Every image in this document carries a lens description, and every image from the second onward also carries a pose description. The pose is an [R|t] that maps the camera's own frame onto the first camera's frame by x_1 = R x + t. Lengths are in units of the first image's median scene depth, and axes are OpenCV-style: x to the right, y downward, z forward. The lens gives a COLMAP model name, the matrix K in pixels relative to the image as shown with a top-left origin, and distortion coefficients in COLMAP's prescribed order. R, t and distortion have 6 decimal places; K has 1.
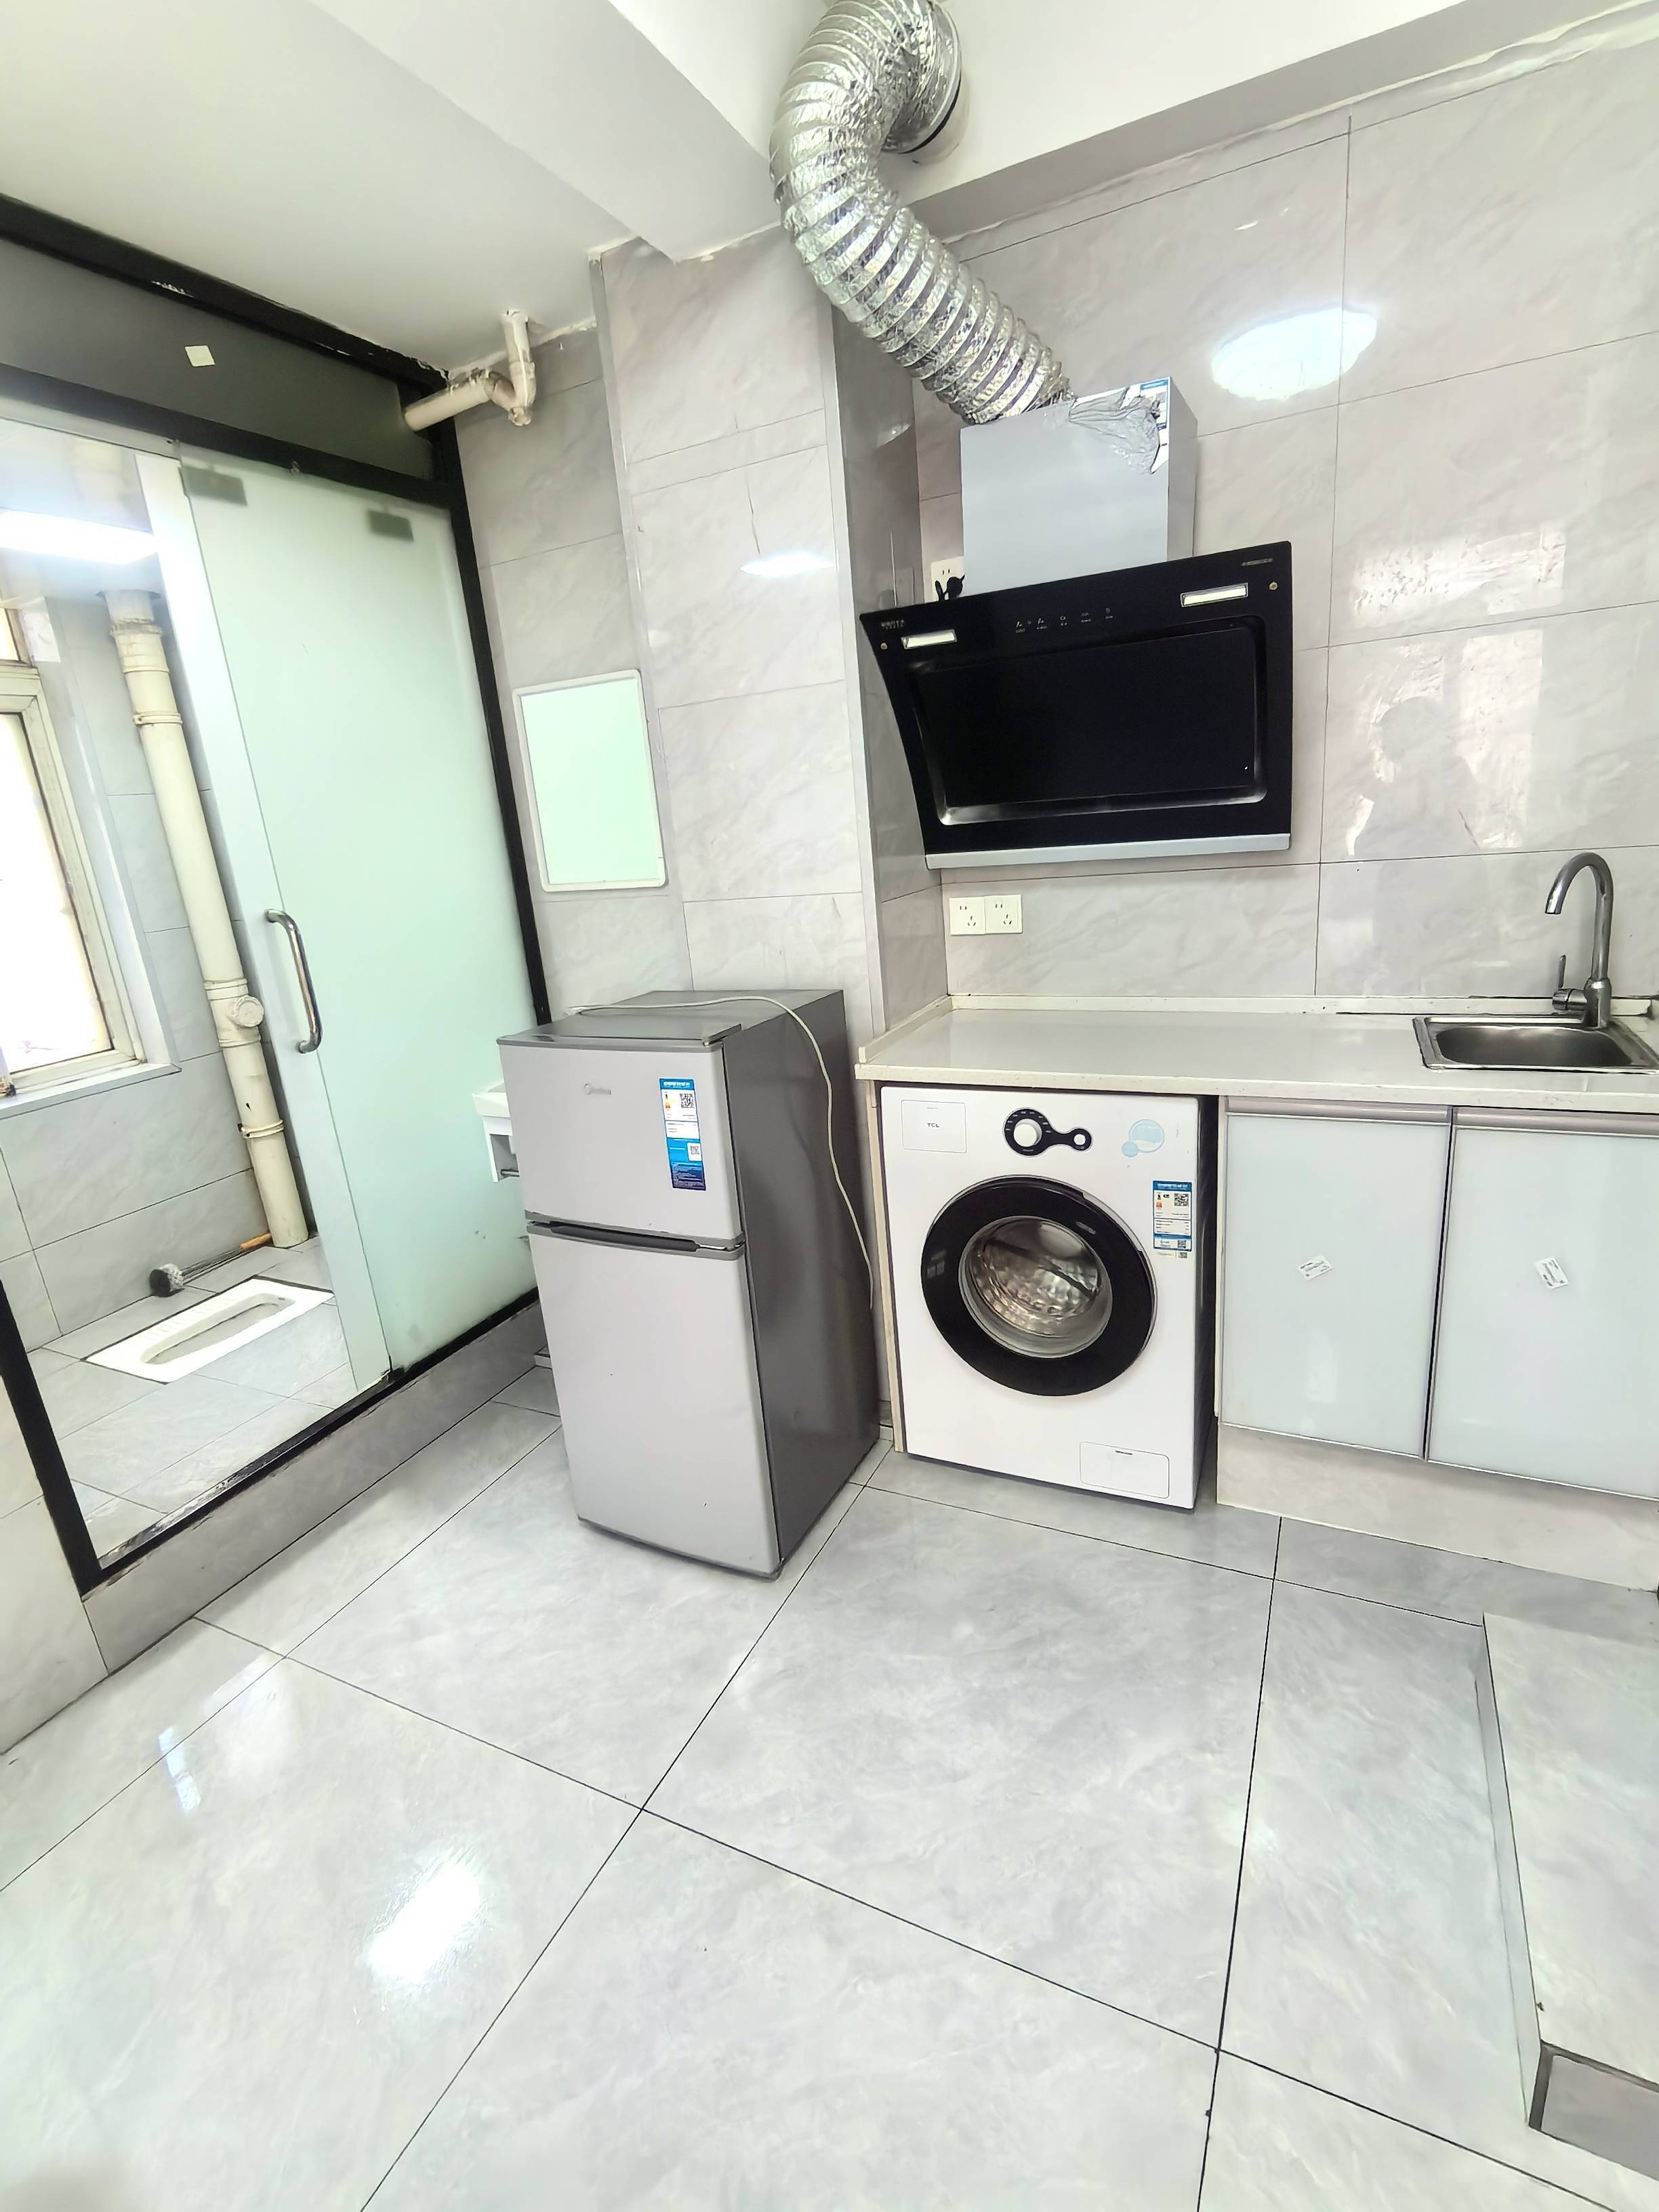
lens RADIAL K [[1041.6, 0, 821.5], [0, 1041.6, 1112.8], [0, 0, 1]] dist [-0.000032, -0.006670]
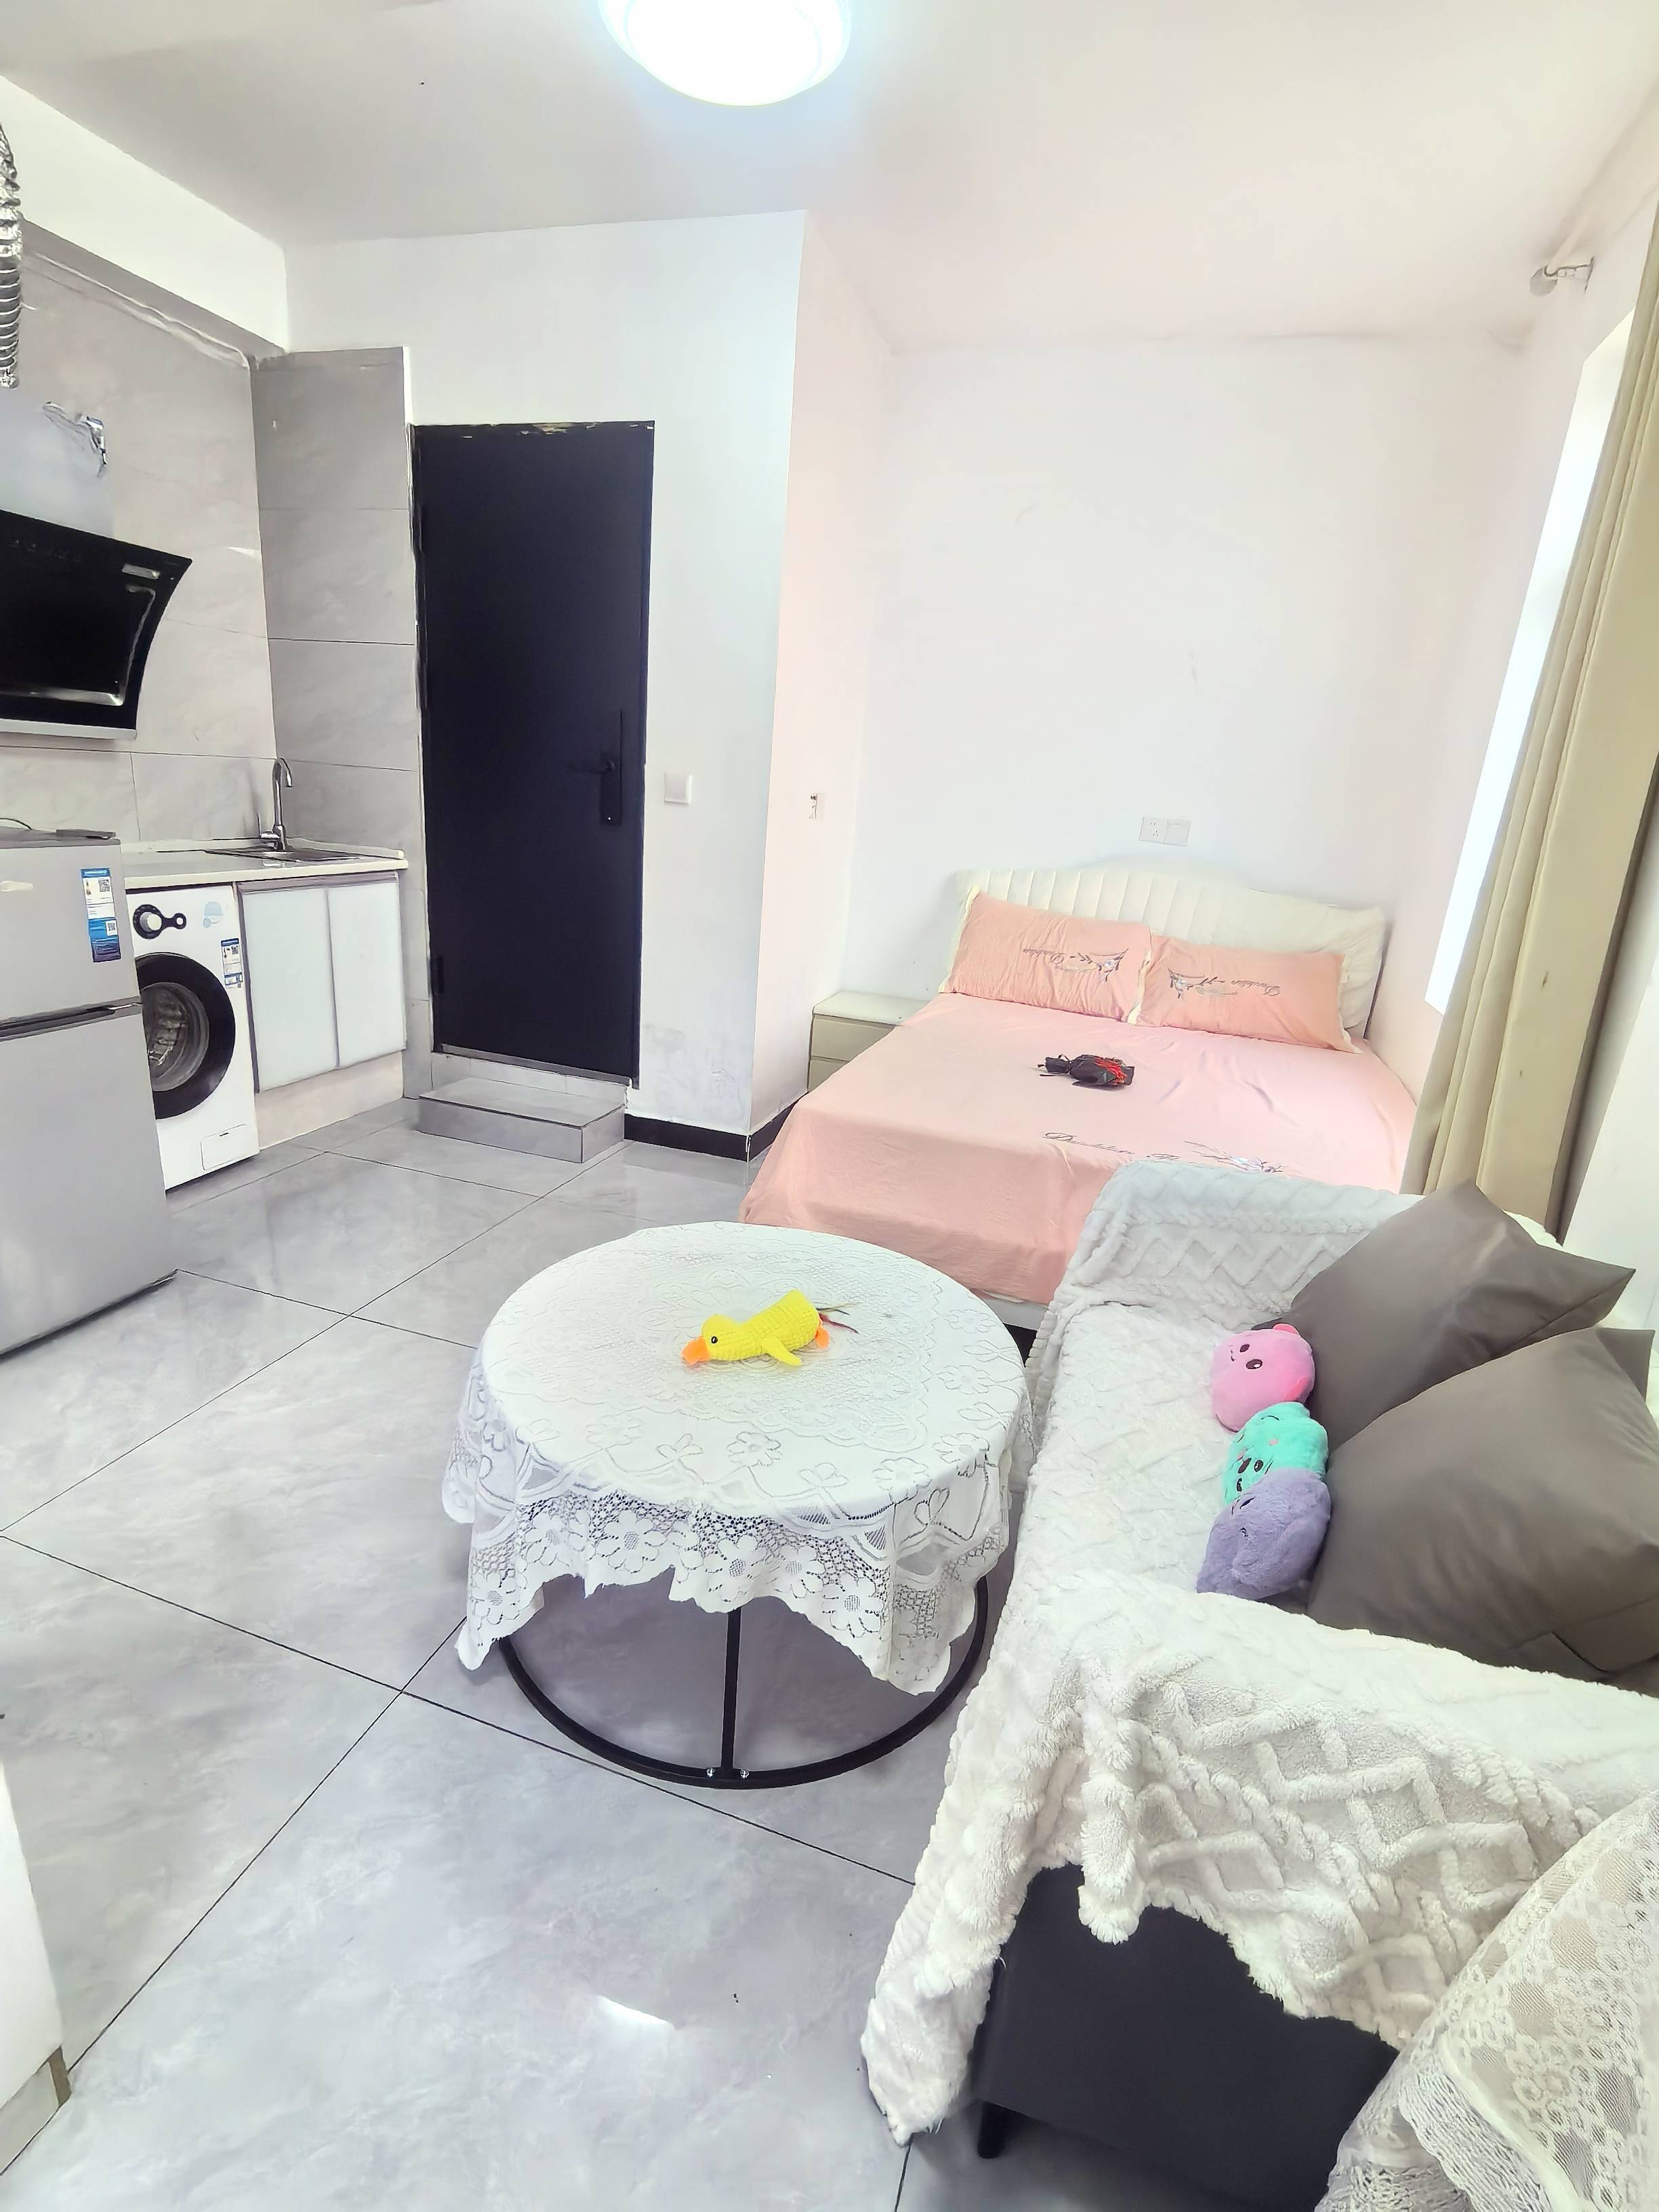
lens RADIAL K [[1041.6, 0, 821.5], [0, 1041.6, 1112.8], [0, 0, 1]] dist [-0.000032, -0.006670]
pose [[-0.145534, -0.225372, 0.963342, -1.436455], [0.219305, 0.942137, 0.253542, 0.111676], [-0.964741, 0.248165, -0.087687, 0.307676]]
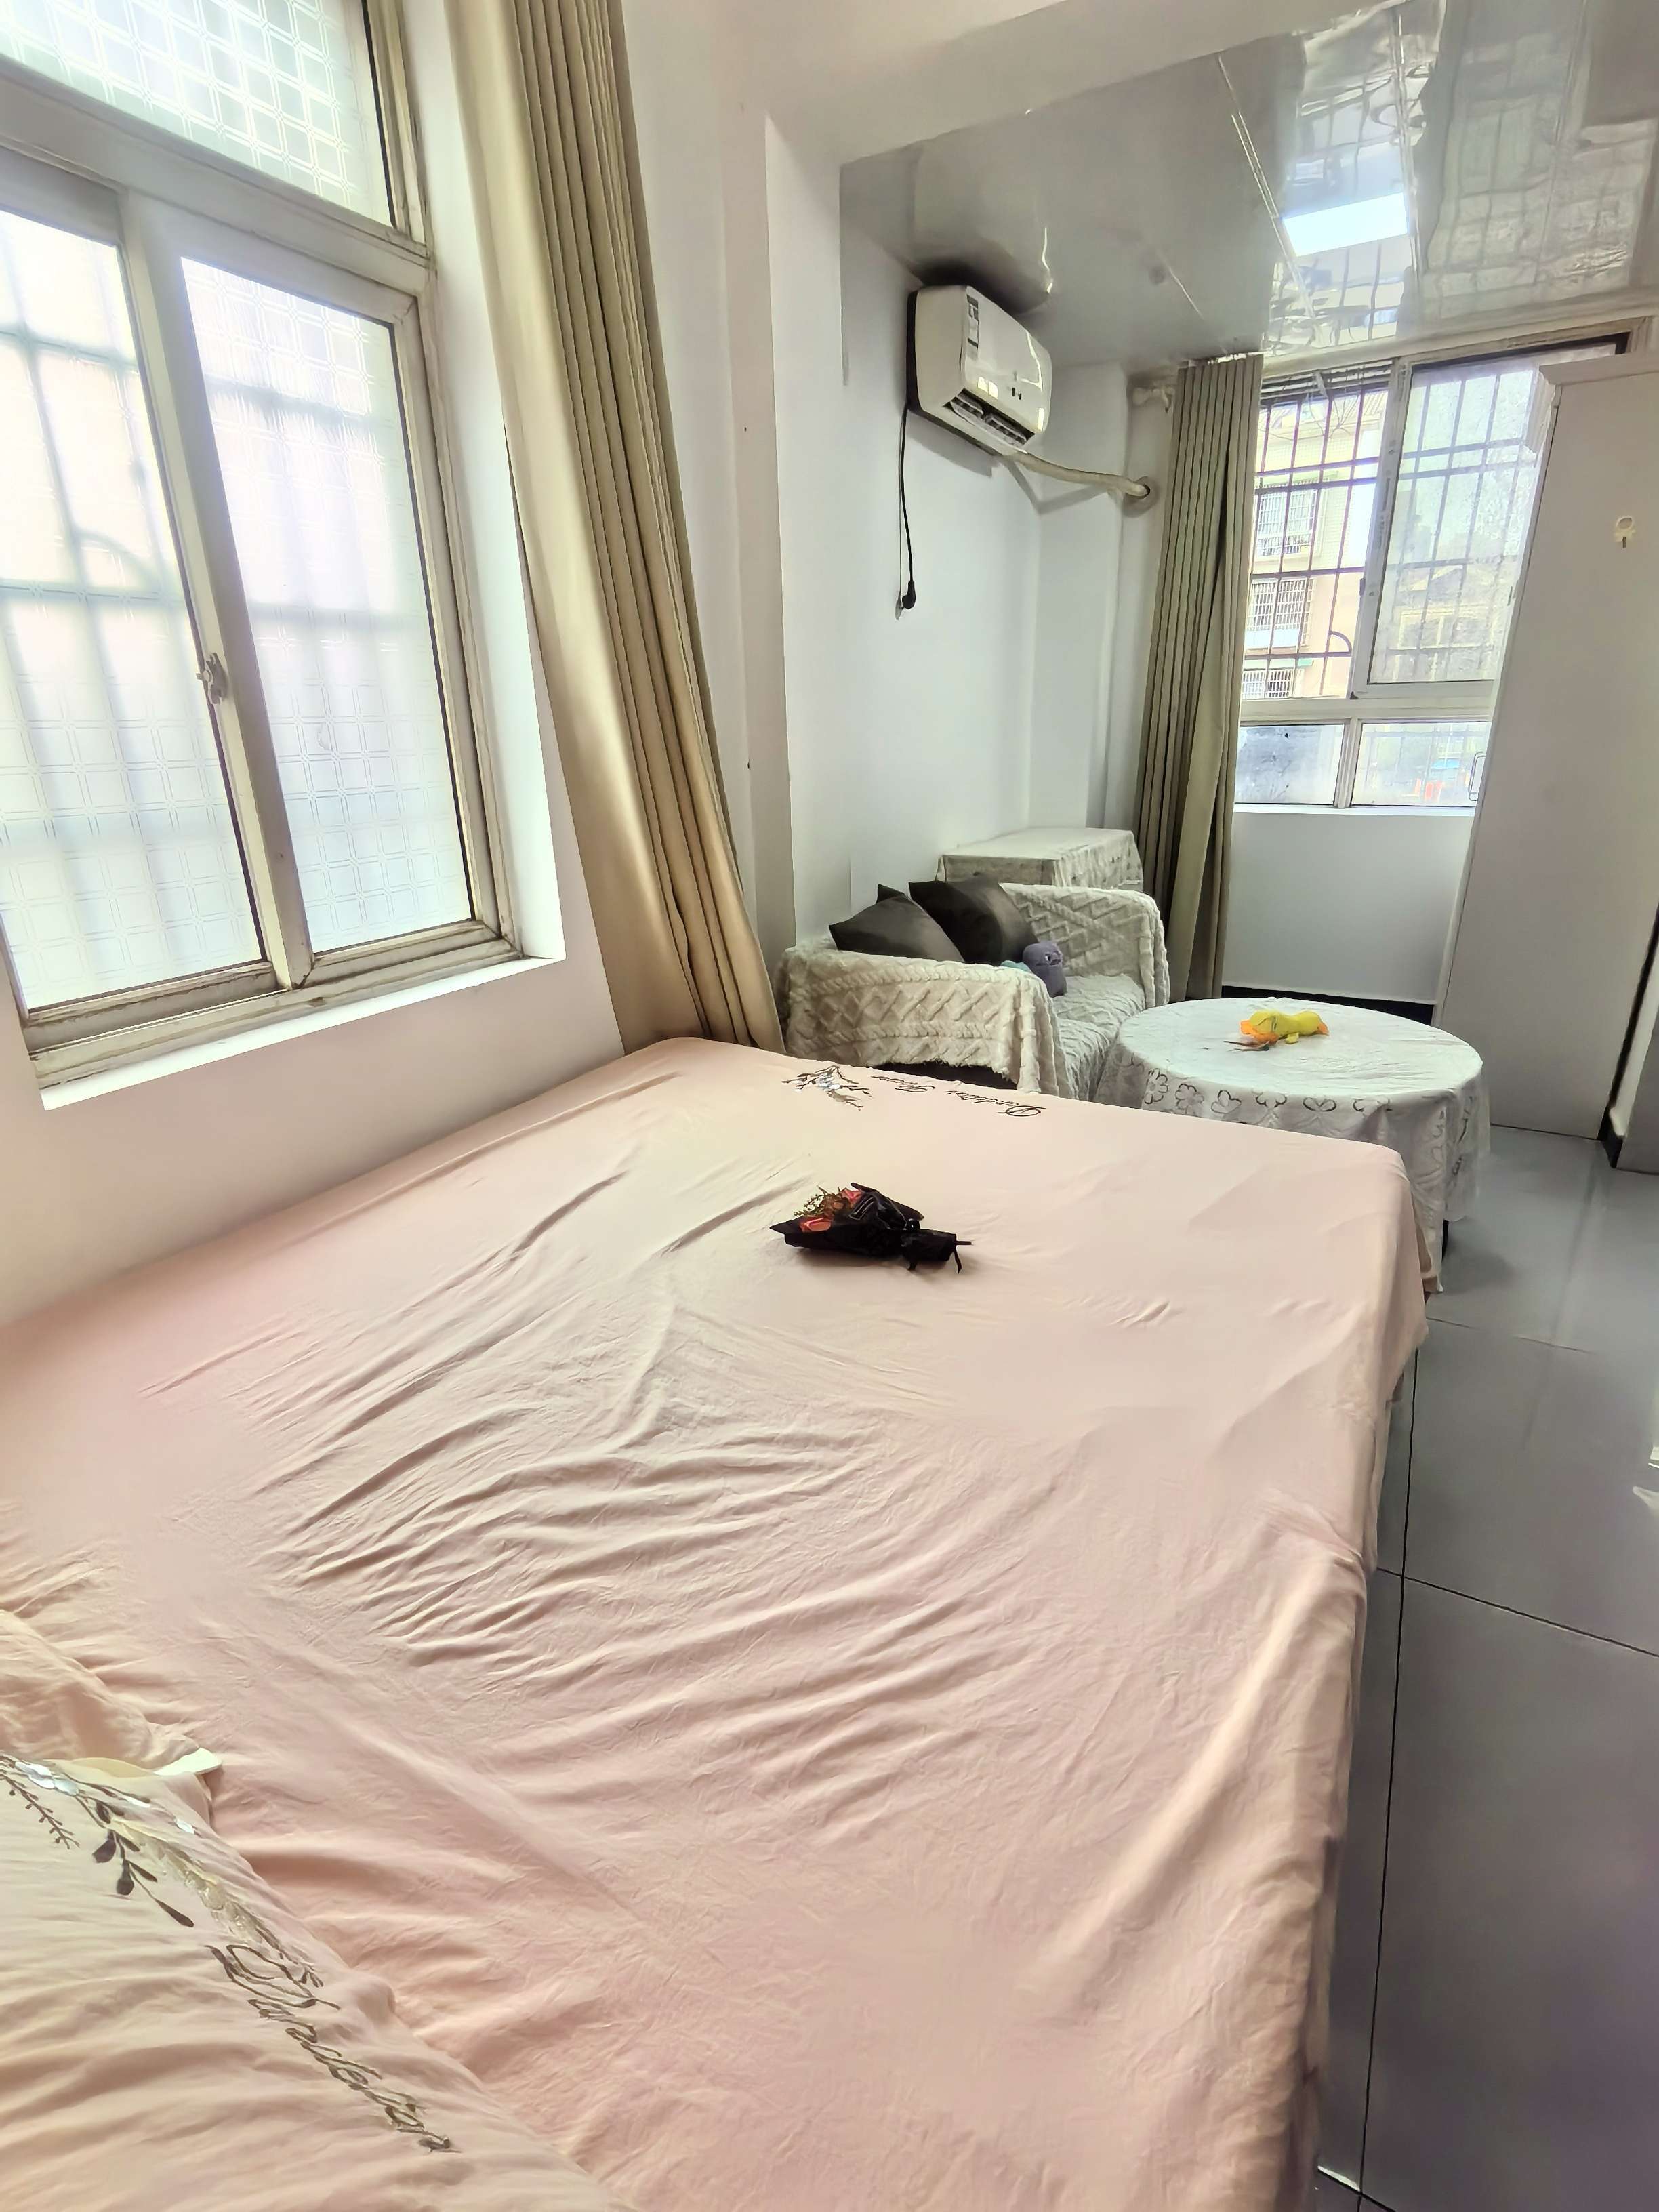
lens RADIAL K [[1041.6, 0, 821.5], [0, 1041.6, 1112.8], [0, 0, 1]] dist [-0.000032, -0.006670]
pose [[-0.051690, 0.441934, -0.895557, 0.698727], [-0.251736, 0.862032, 0.439920, 0.123609], [0.966415, 0.248183, 0.066692, -0.344969]]
